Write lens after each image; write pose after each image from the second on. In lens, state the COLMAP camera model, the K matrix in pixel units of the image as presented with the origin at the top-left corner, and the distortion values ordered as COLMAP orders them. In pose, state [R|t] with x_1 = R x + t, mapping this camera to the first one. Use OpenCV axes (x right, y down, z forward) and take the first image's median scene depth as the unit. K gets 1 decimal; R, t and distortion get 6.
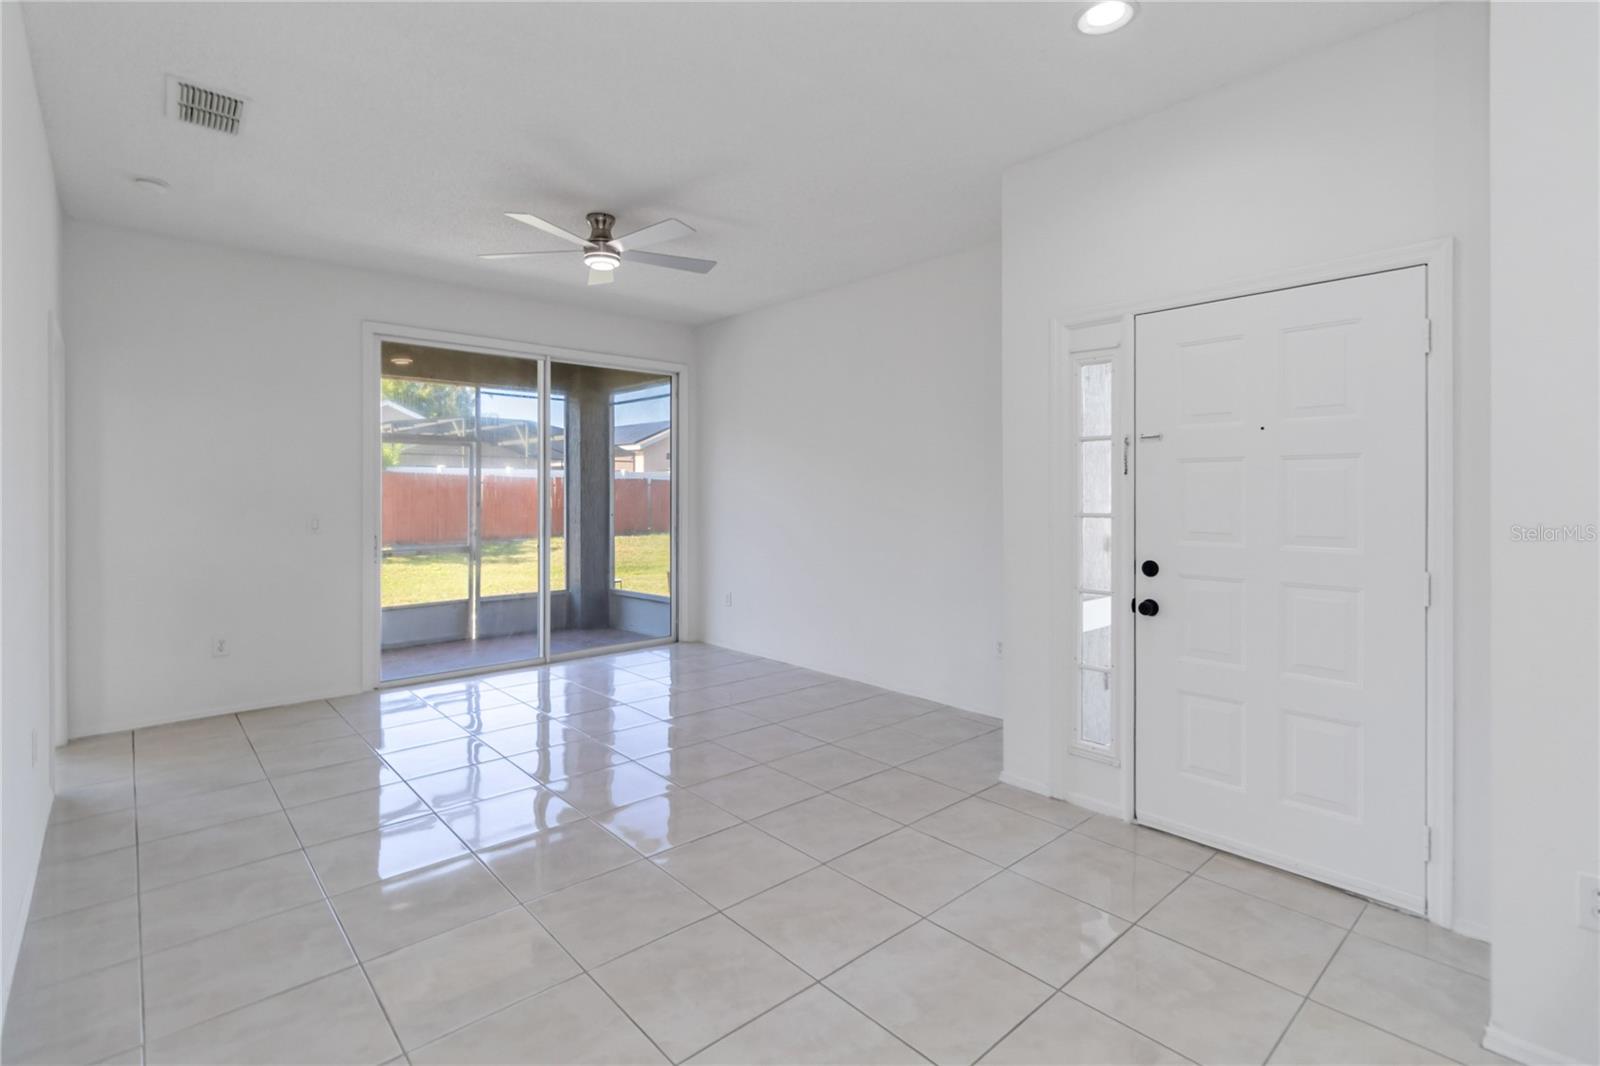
lens RADIAL K [[745.8, 0, 801.8], [0, 745.8, 491.3], [0, 0, 1]] dist [0.000893, 0.000577]
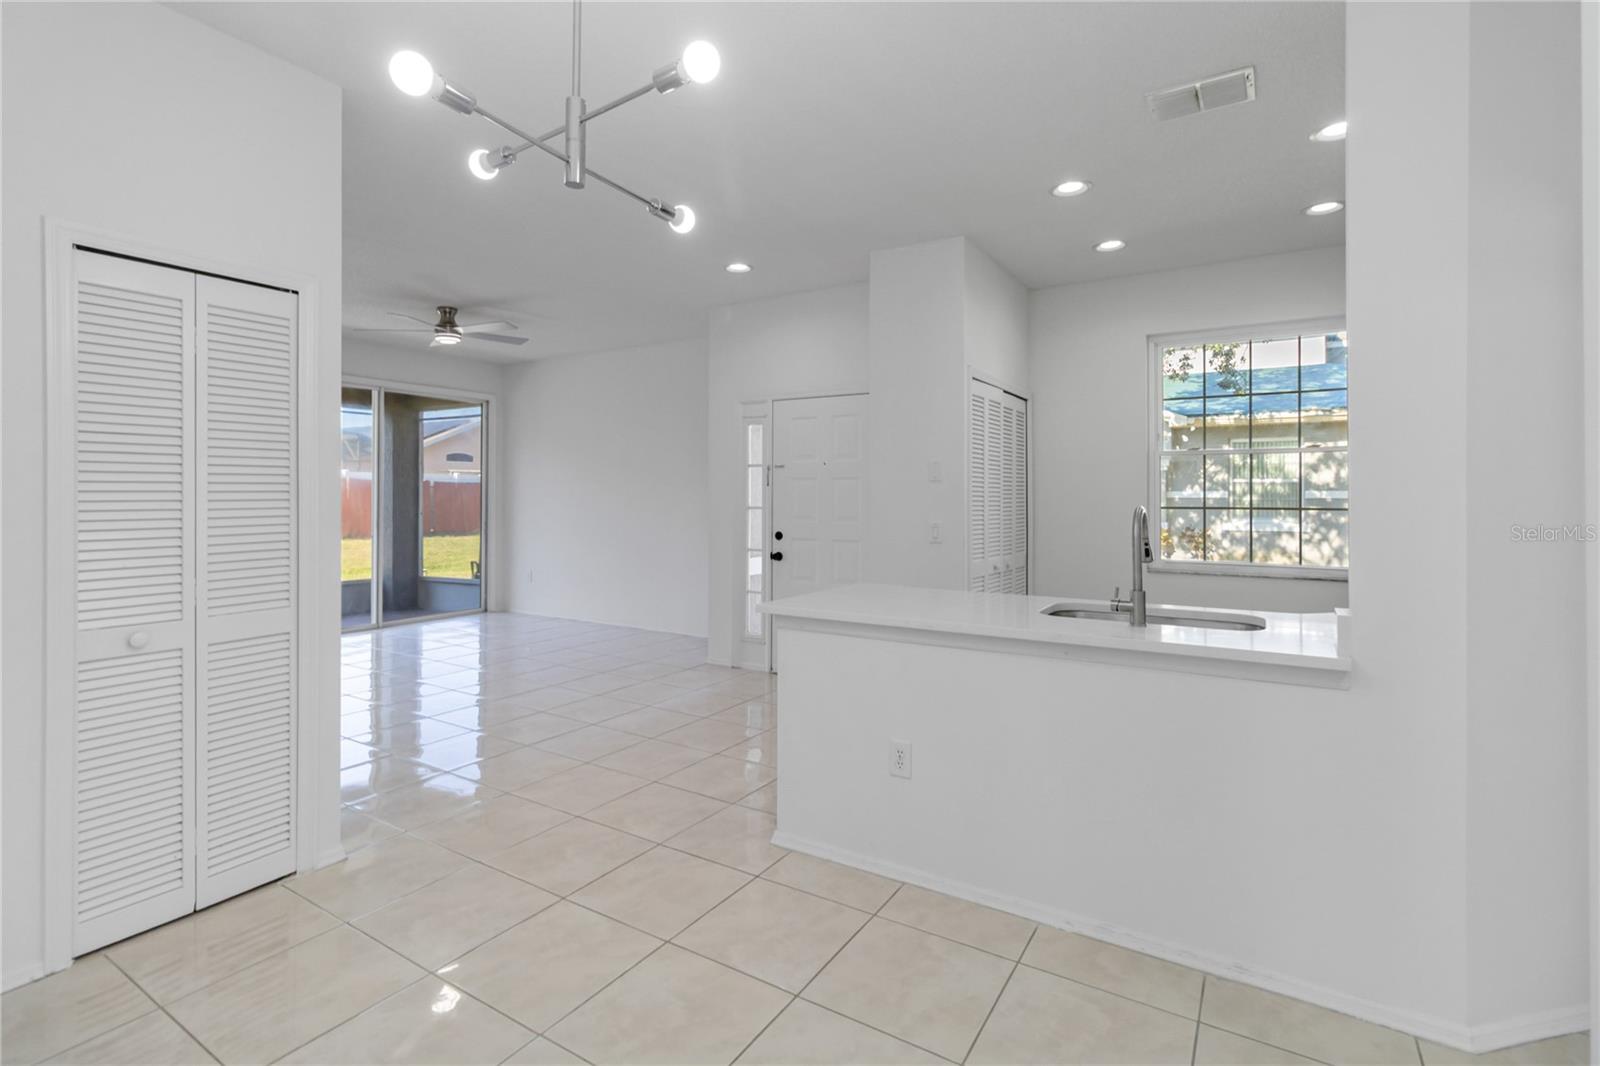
lens RADIAL K [[745.8, 0, 801.8], [0, 745.8, 491.3], [0, 0, 1]] dist [0.000893, 0.000577]
pose [[0.962020, 0.004304, 0.272946, 0.005495], [-0.003216, 0.999985, -0.004436, -0.000276], [-0.272961, 0.003390, 0.962019, -0.617866]]
